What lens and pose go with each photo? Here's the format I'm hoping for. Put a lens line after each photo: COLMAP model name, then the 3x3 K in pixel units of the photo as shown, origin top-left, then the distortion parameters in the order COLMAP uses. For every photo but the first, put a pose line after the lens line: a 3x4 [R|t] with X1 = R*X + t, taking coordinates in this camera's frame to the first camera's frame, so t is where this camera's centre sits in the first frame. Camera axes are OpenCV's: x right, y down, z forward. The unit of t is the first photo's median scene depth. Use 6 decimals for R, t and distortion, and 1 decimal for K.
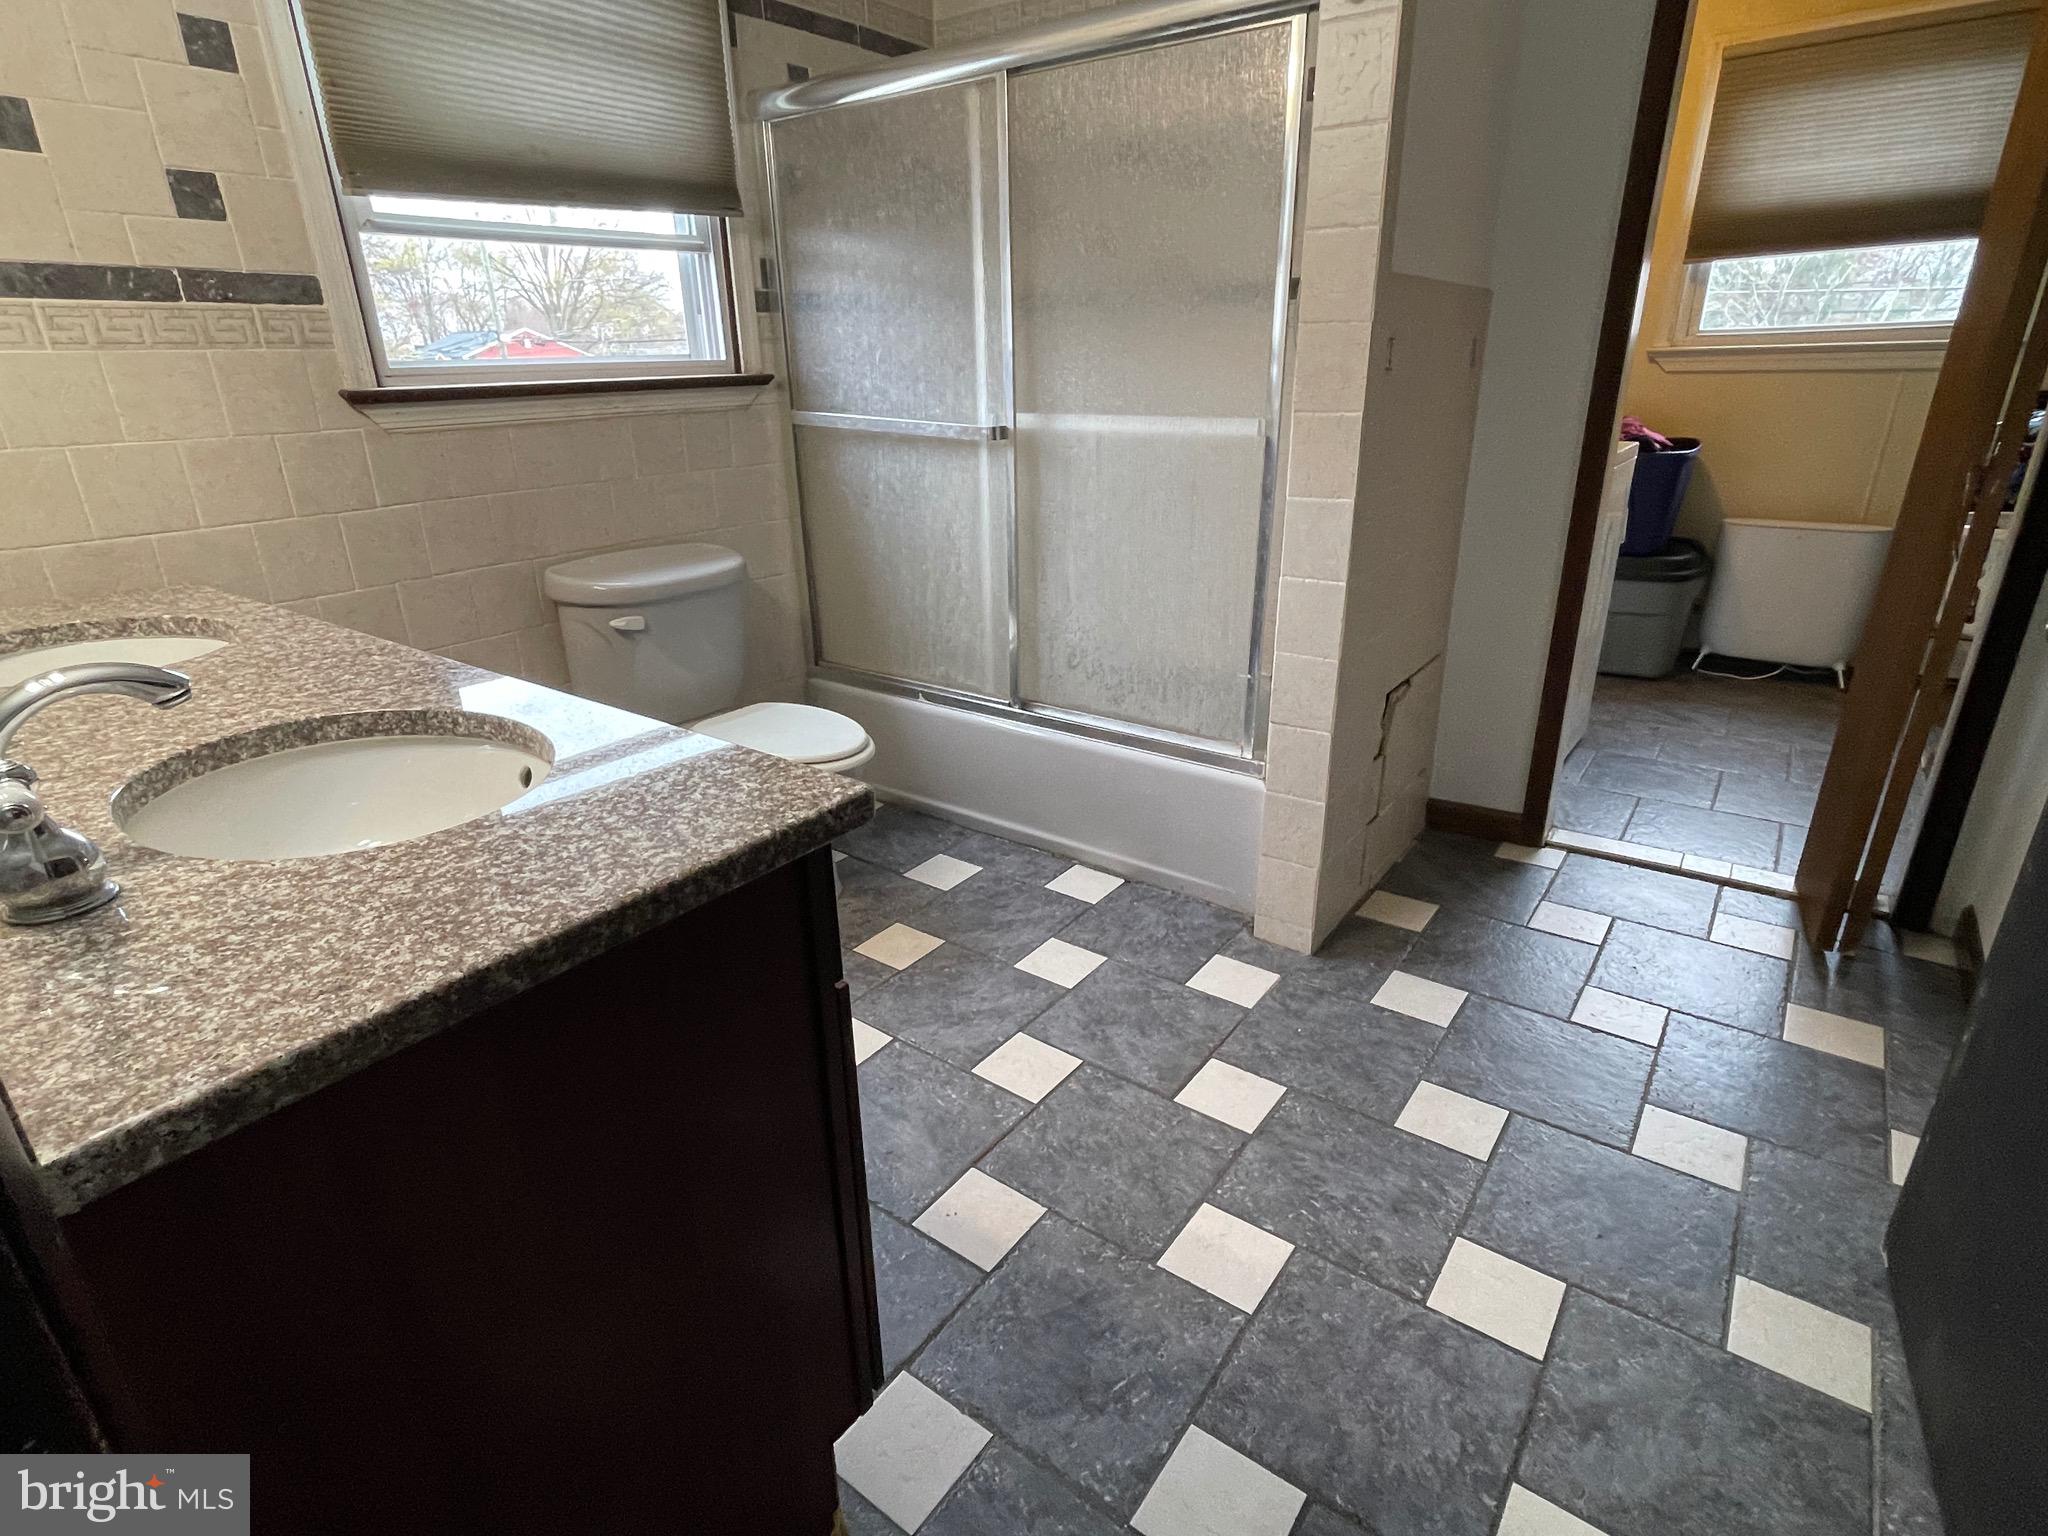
lens RADIAL K [[1035.3, 0, 996.9], [0, 1035.3, 773.6], [0, 0, 1]] dist [-0.002176, -0.000177]
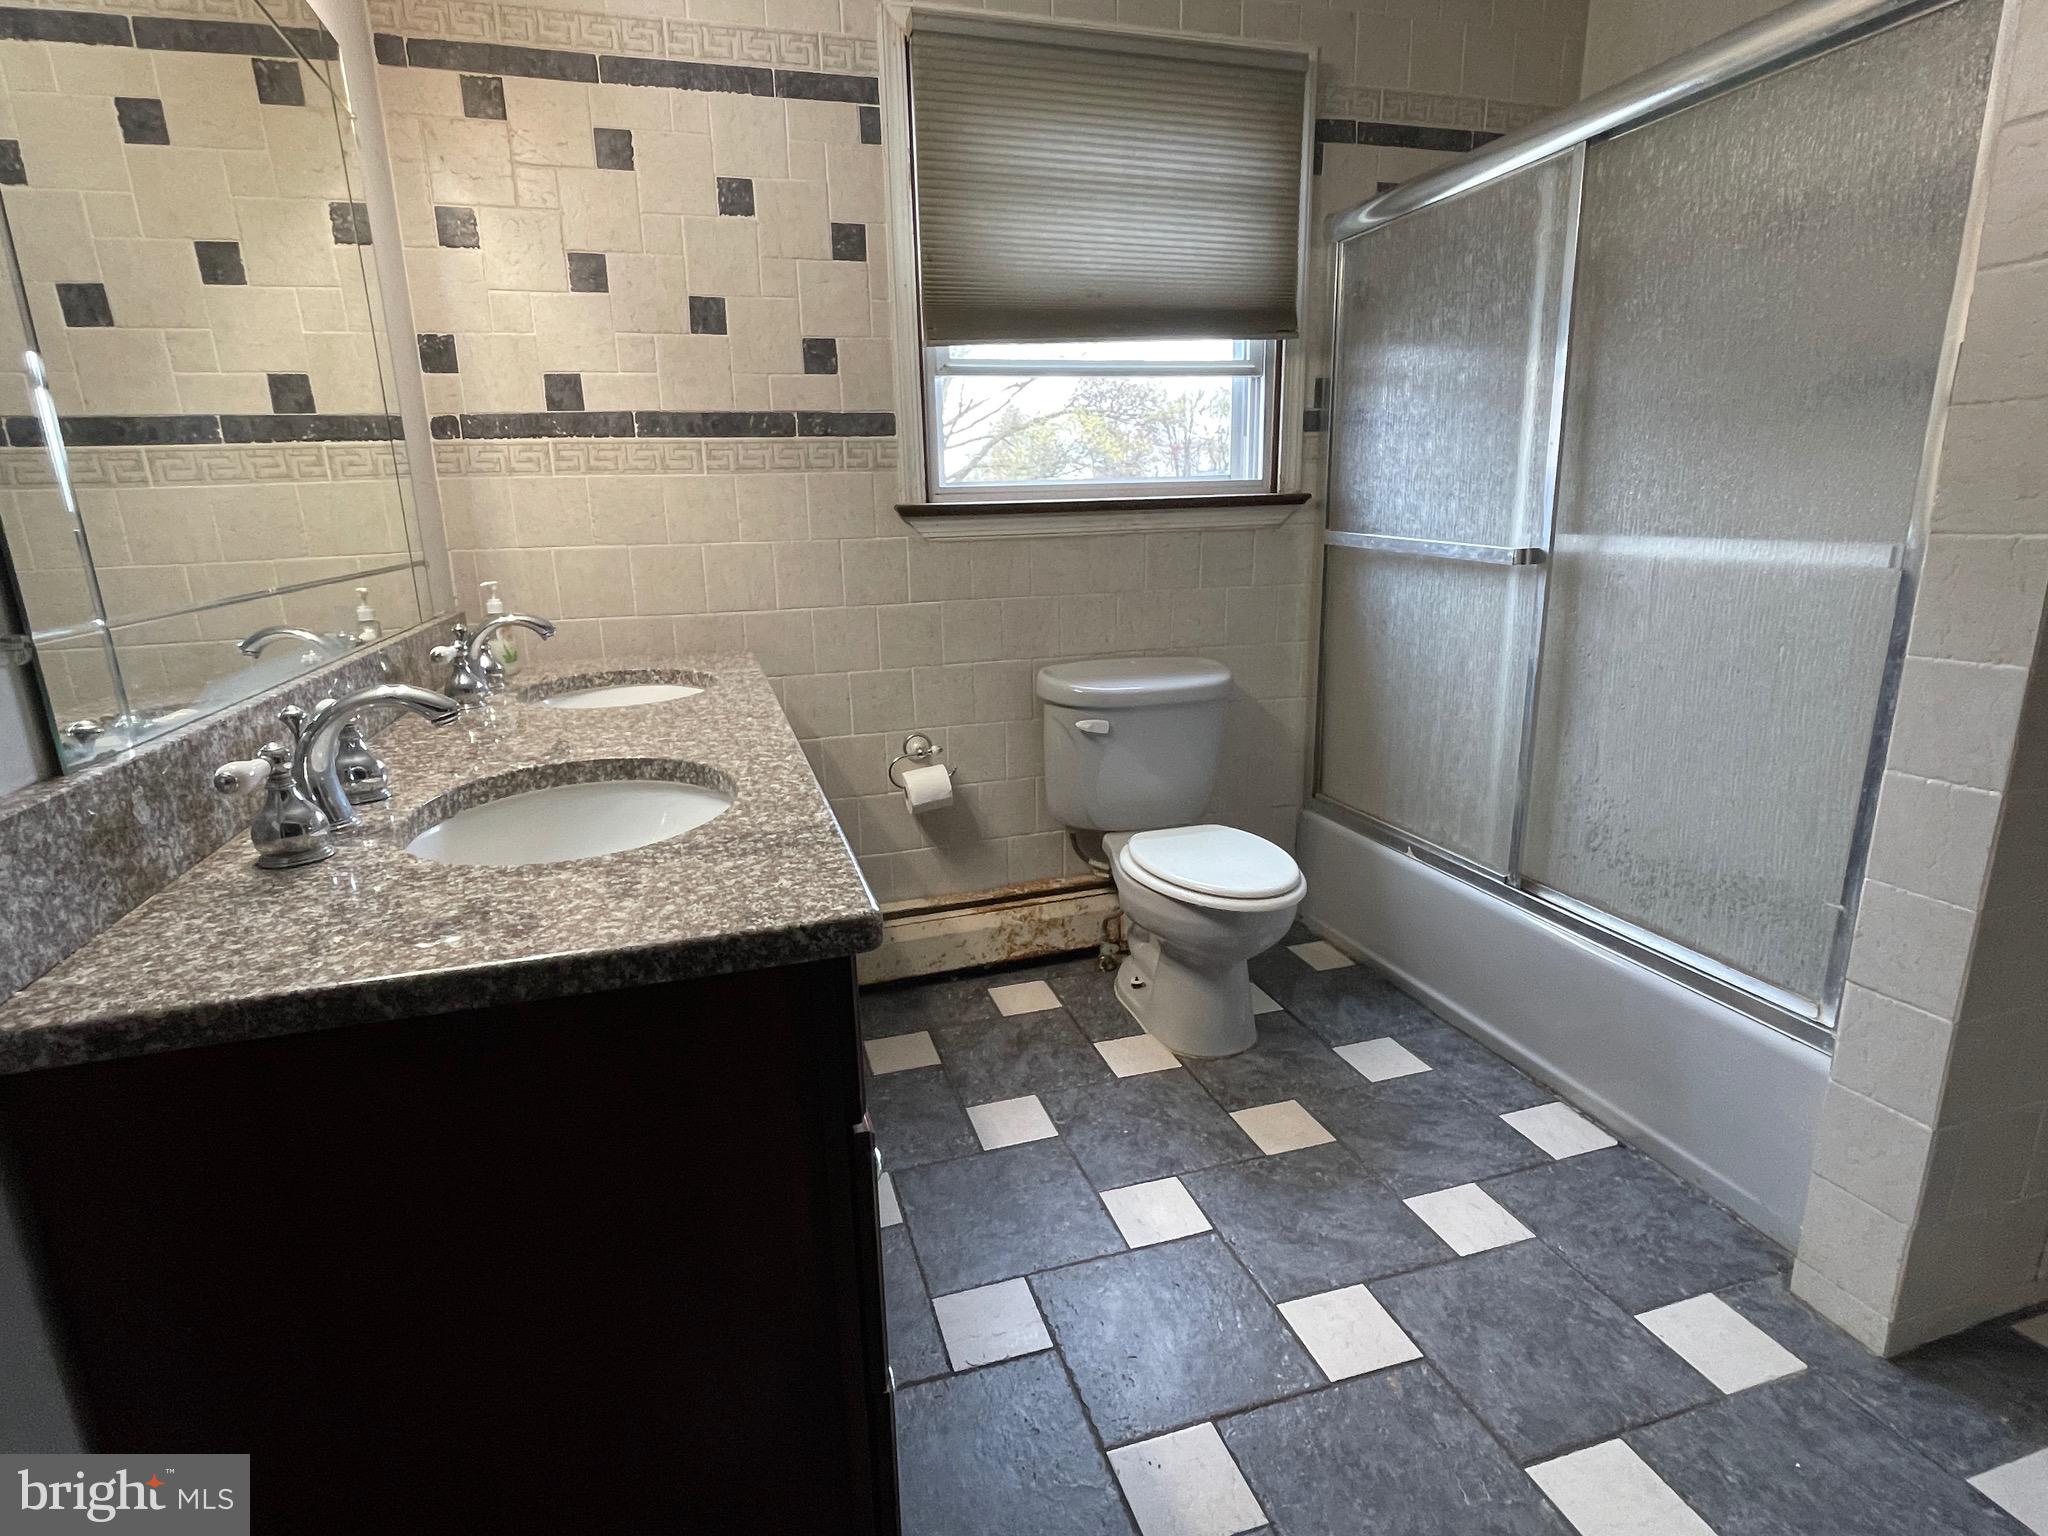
lens RADIAL K [[1035.3, 0, 998.1], [0, 1035.3, 772.5], [0, 0, 1]] dist [-0.002176, -0.000177]
pose [[0.811653, 0.145198, -0.565806, 0.173714], [-0.209346, 0.976578, -0.049697, -0.032233], [0.545338, 0.158787, 0.823039, 0.123593]]
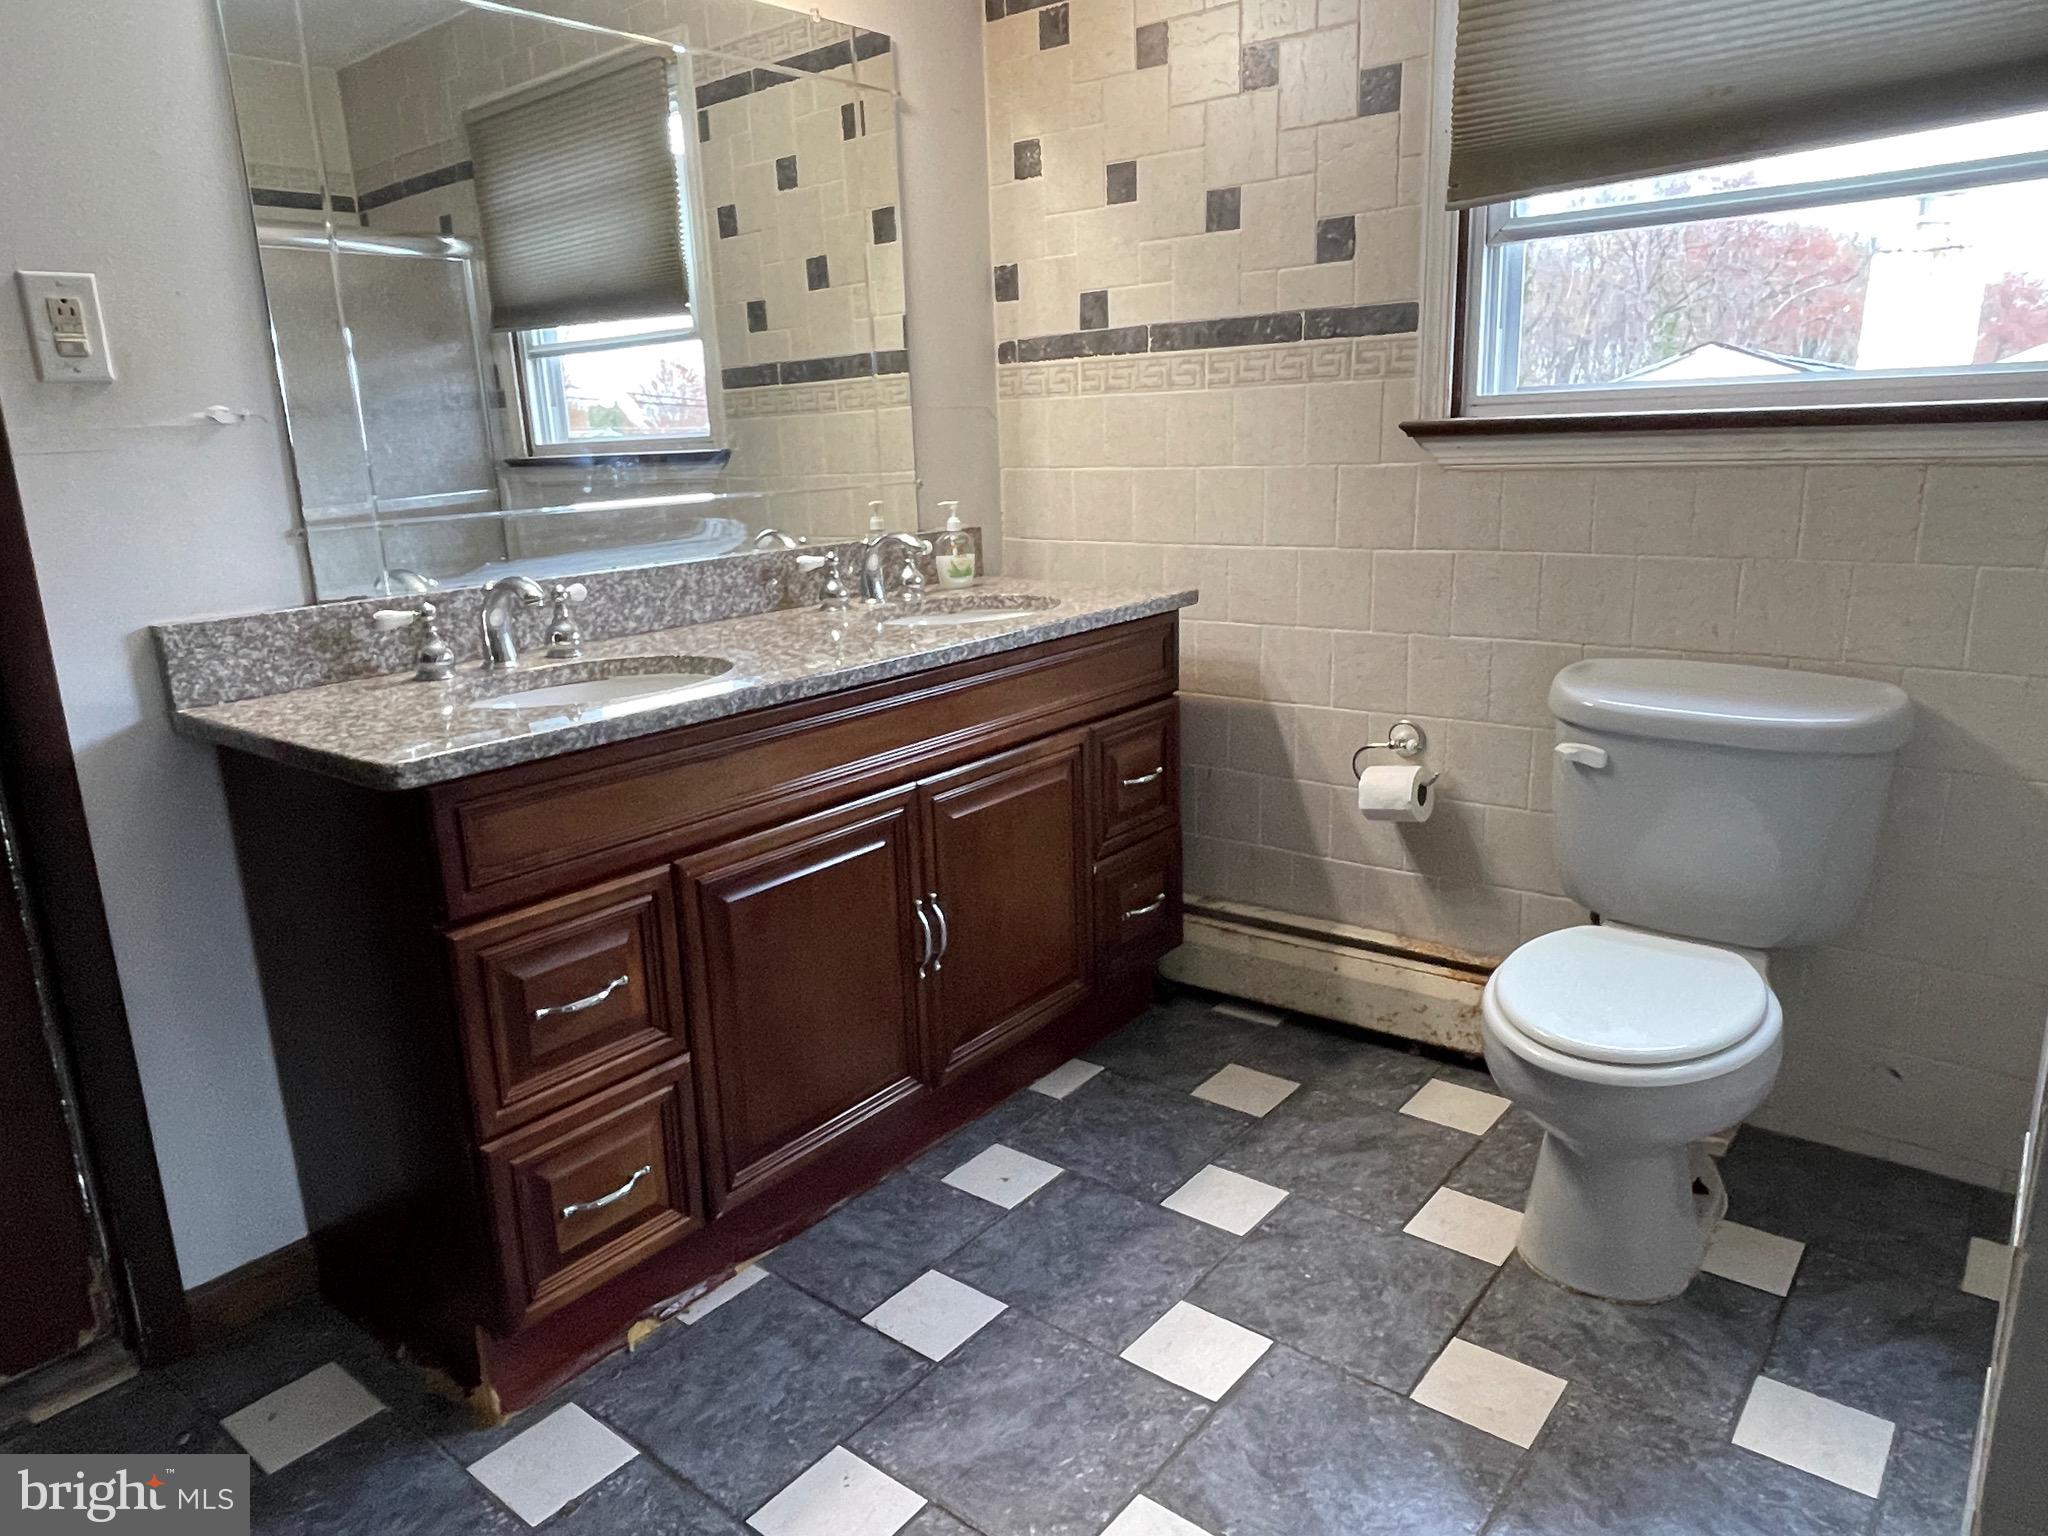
lens RADIAL K [[1356.6, 0, 1007.3], [0, 1356.6, 765.7], [0, 0, 1]] dist [0.024317, -0.016658]
pose [[-0.021640, 0.264242, -0.964214, 0.593340], [-0.335579, 0.906567, 0.255975, -0.269861], [0.941763, 0.329109, 0.069056, 0.648312]]
